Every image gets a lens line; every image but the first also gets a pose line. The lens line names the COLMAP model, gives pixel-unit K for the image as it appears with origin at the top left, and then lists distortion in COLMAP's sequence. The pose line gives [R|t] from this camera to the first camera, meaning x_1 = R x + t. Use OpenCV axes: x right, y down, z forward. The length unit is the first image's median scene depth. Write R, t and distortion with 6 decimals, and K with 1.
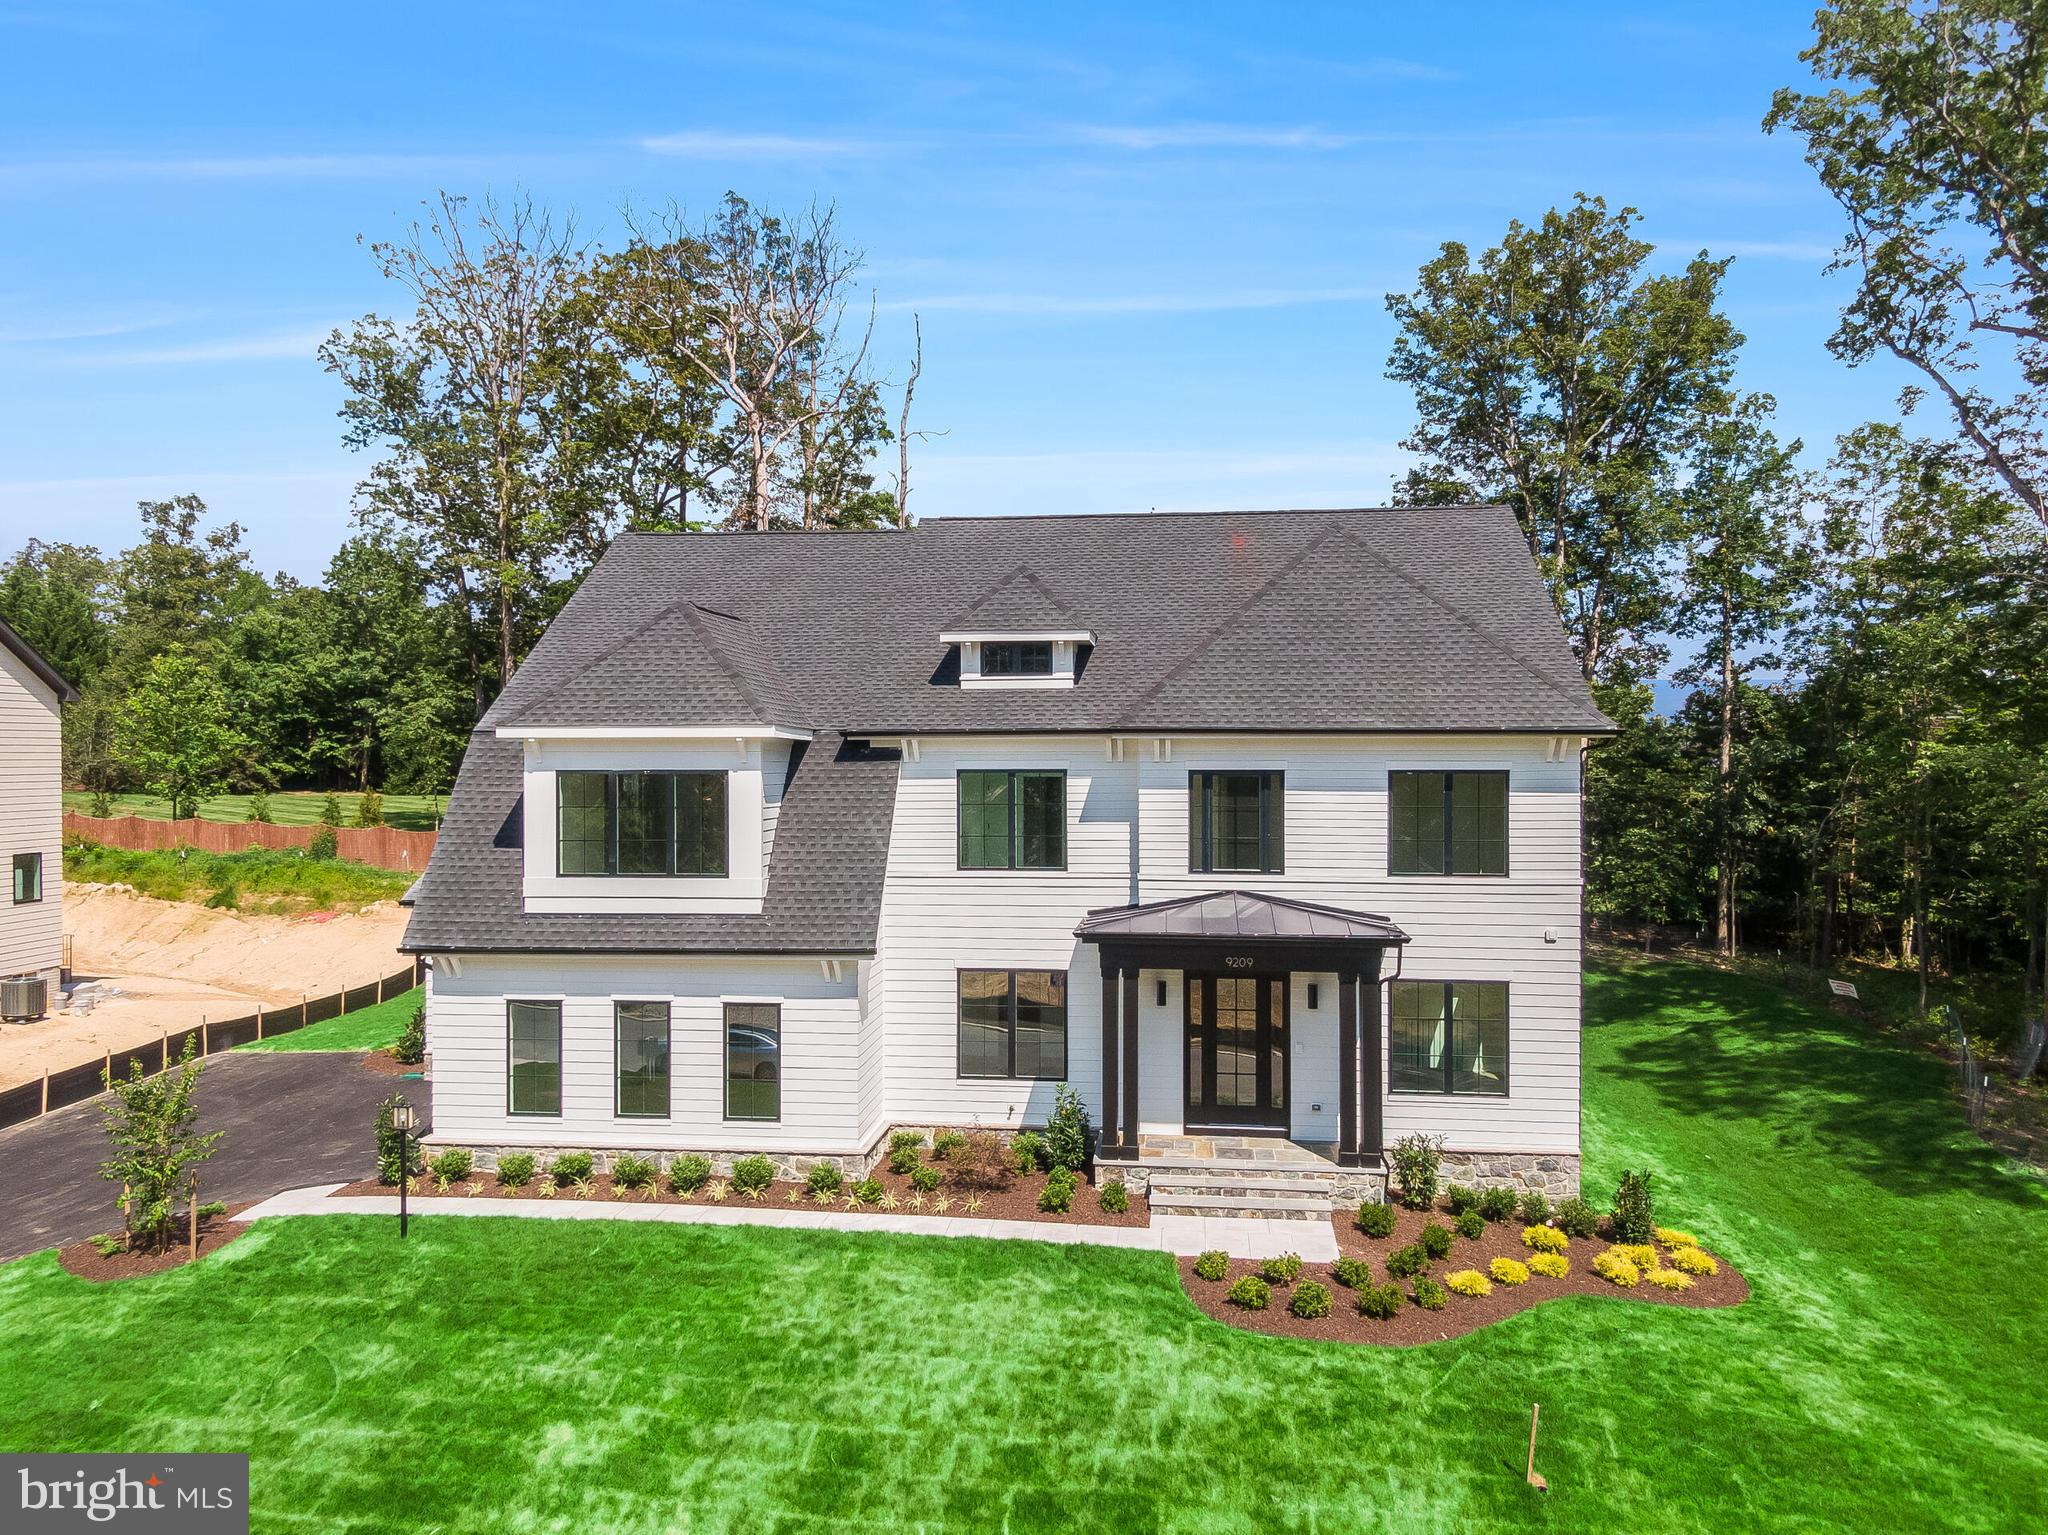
lens RADIAL K [[1480.9, 0, 1024.9], [0, 1480.9, 775.3], [0, 0, 1]] dist [0.040410, -0.067508]
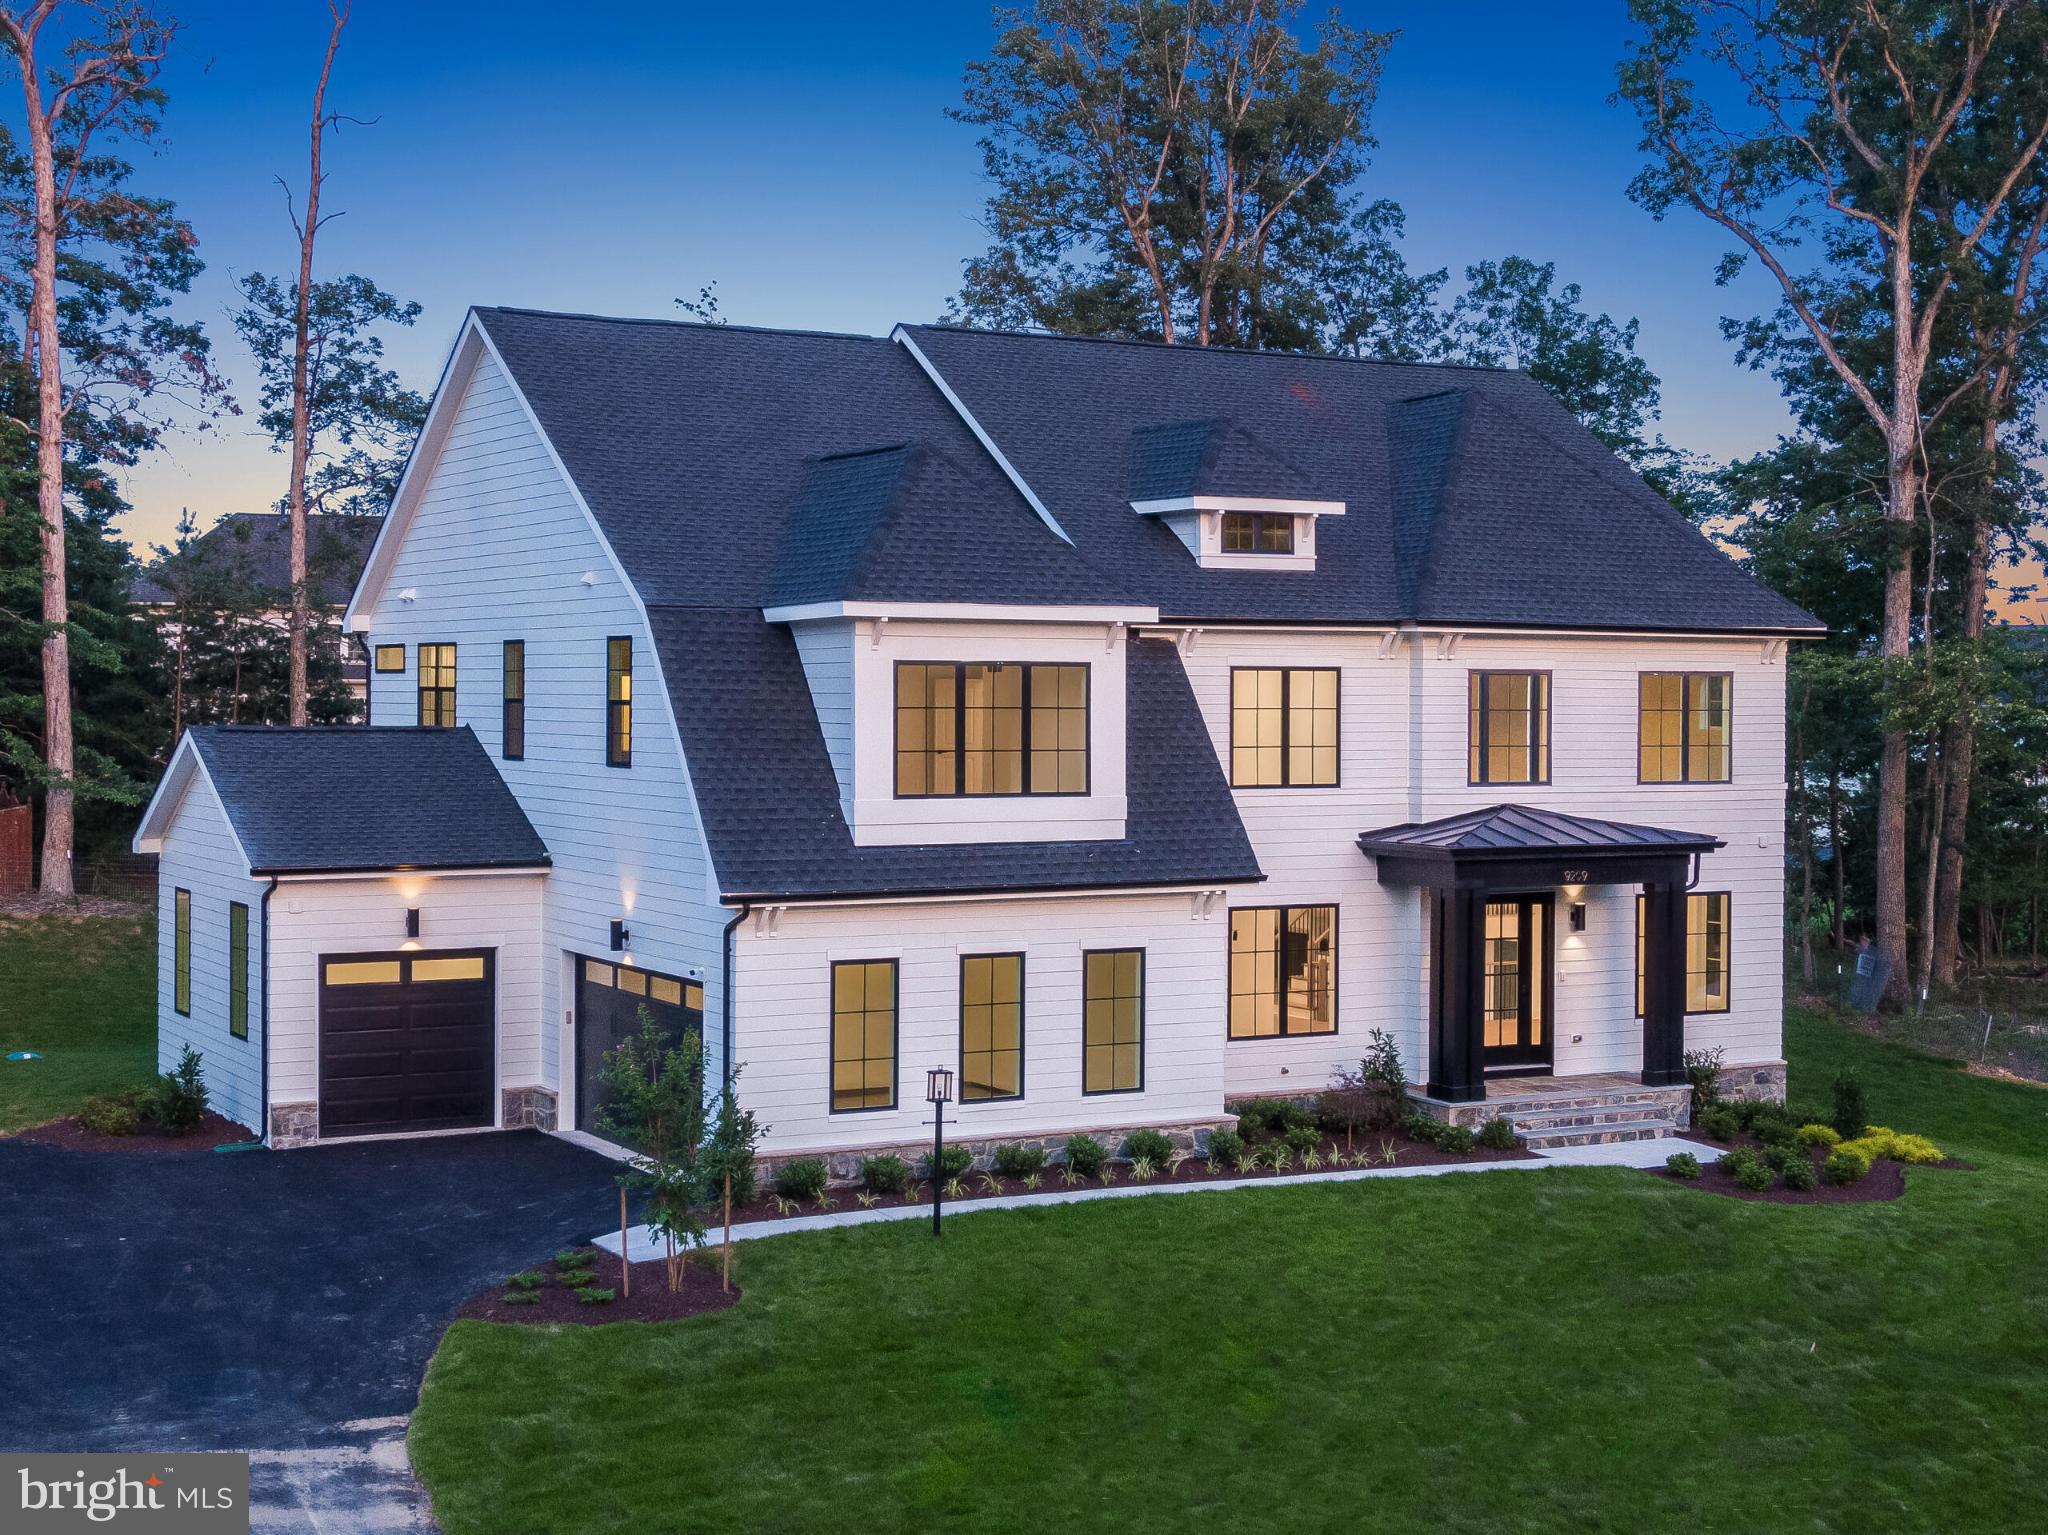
lens RADIAL K [[2936.0, 0, 1024.0], [0, 2936.0, 767.5], [0, 0, 1]] dist [0.008704, -0.072995]
pose [[0.813408, -0.009330, 0.581618, -1.078617], [0.001523, 0.999902, 0.013909, 0.029489], [-0.581691, -0.010428, 0.813343, -0.259763]]
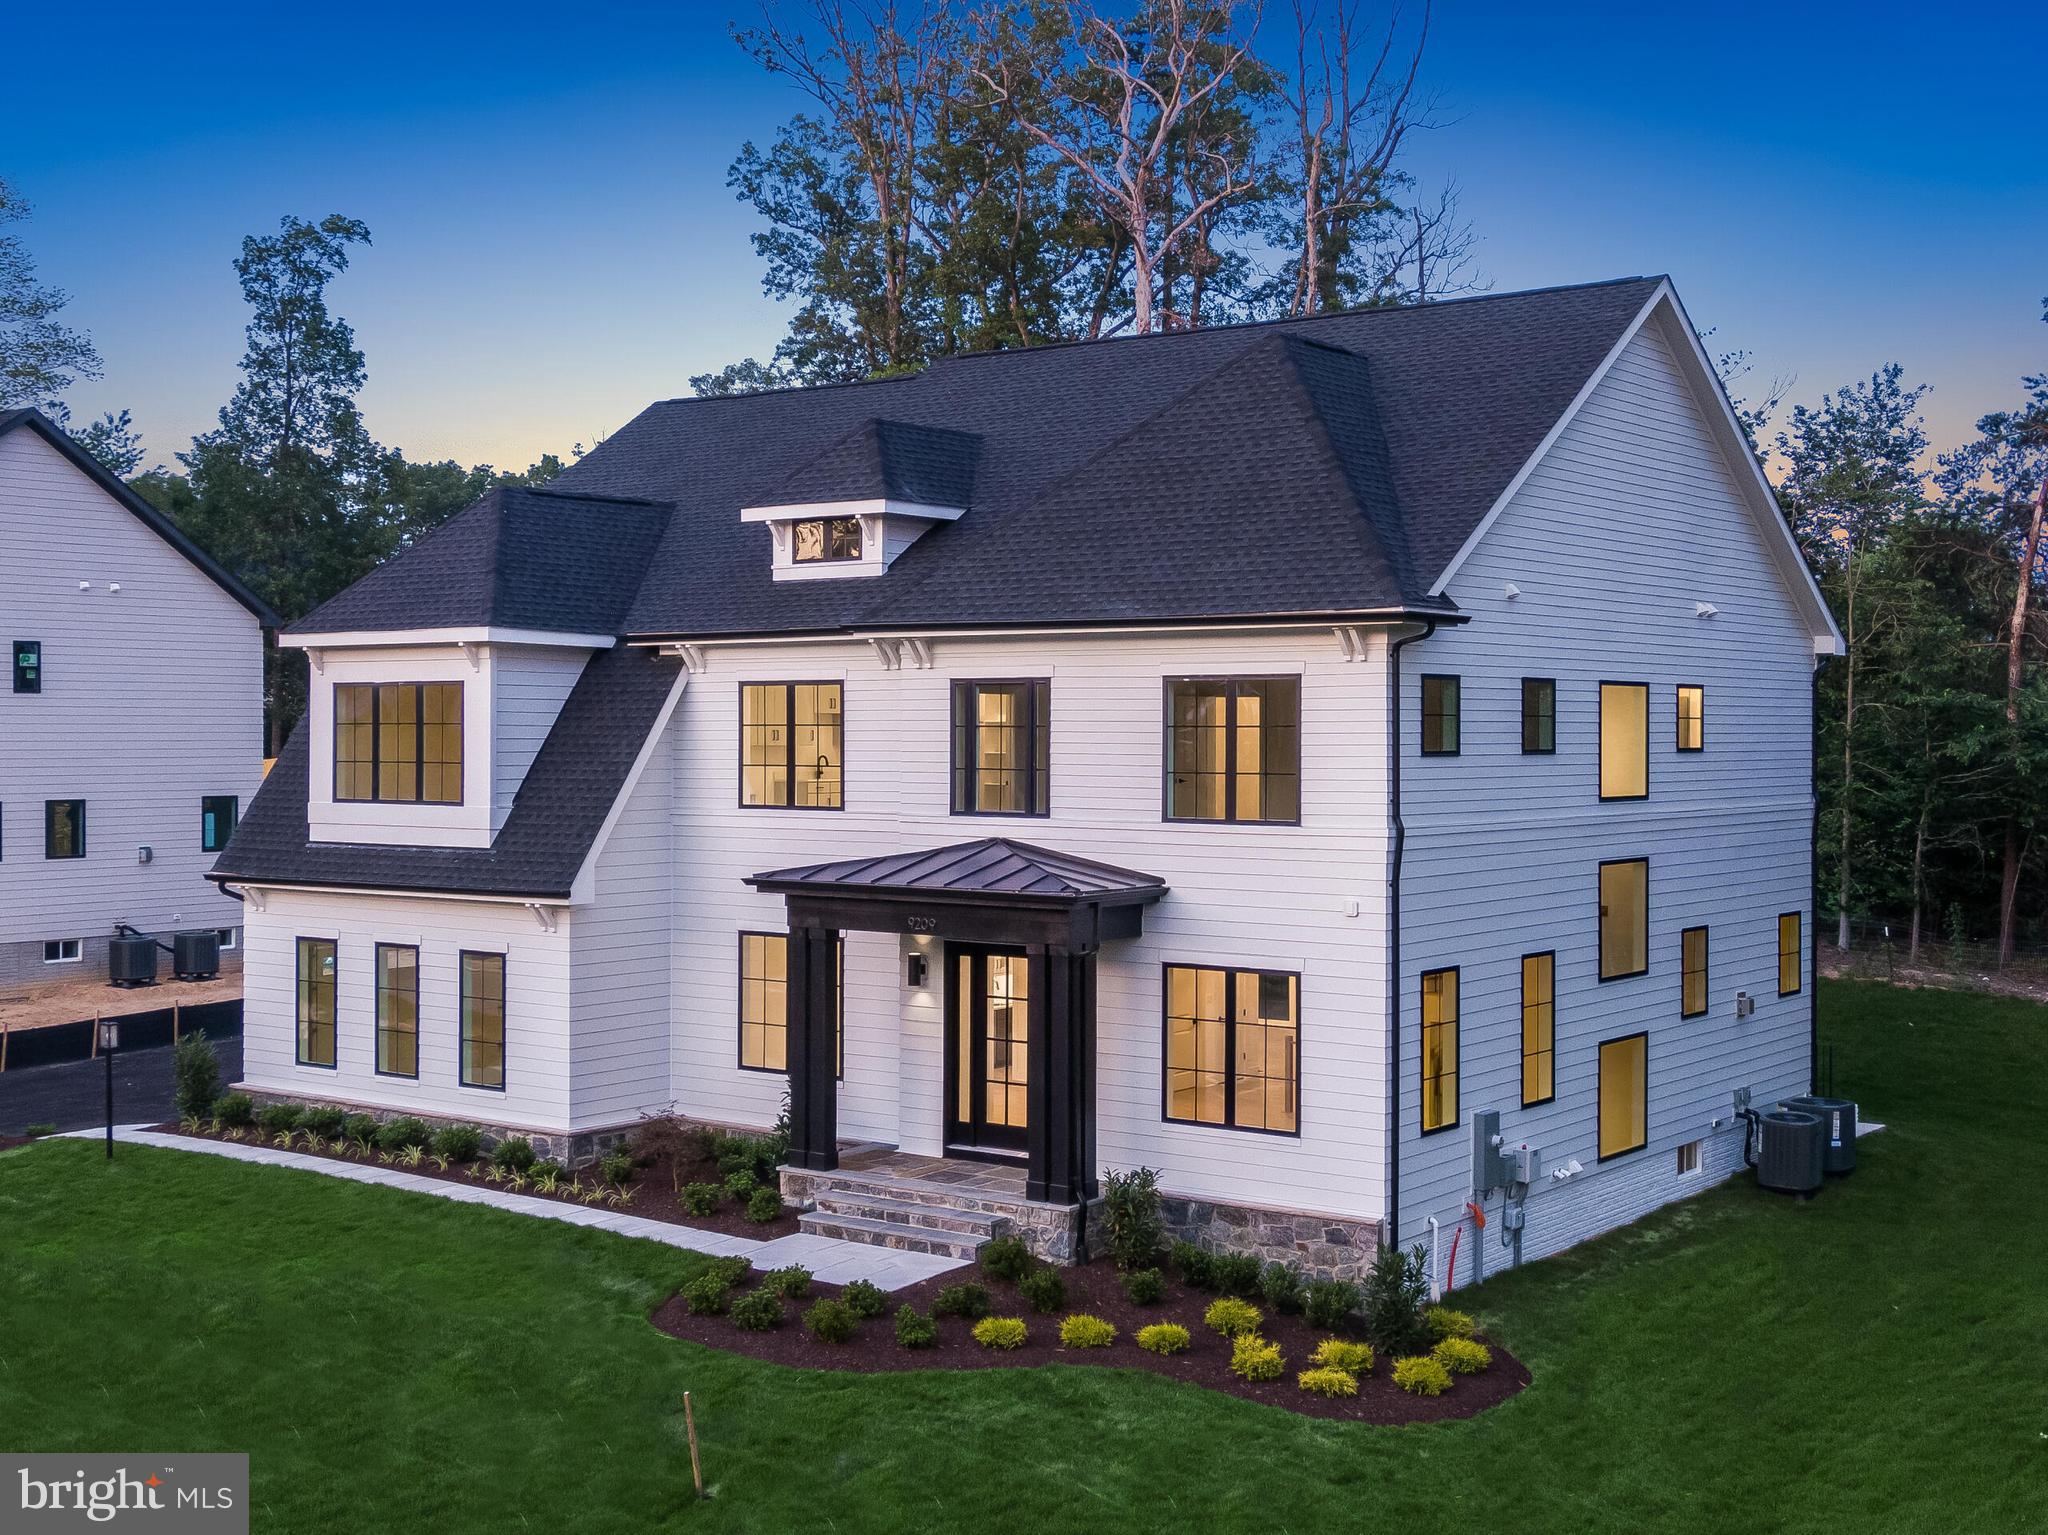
lens RADIAL K [[2513.7, 0, 1035.2], [0, 2513.7, 753.4], [0, 0, 1]] dist [0.015834, -0.012653]
pose [[0.863112, 0.007581, -0.504955, 0.769217], [-0.009564, 0.999953, -0.001334, 0.035011], [0.504922, 0.005980, 0.863145, -0.089203]]
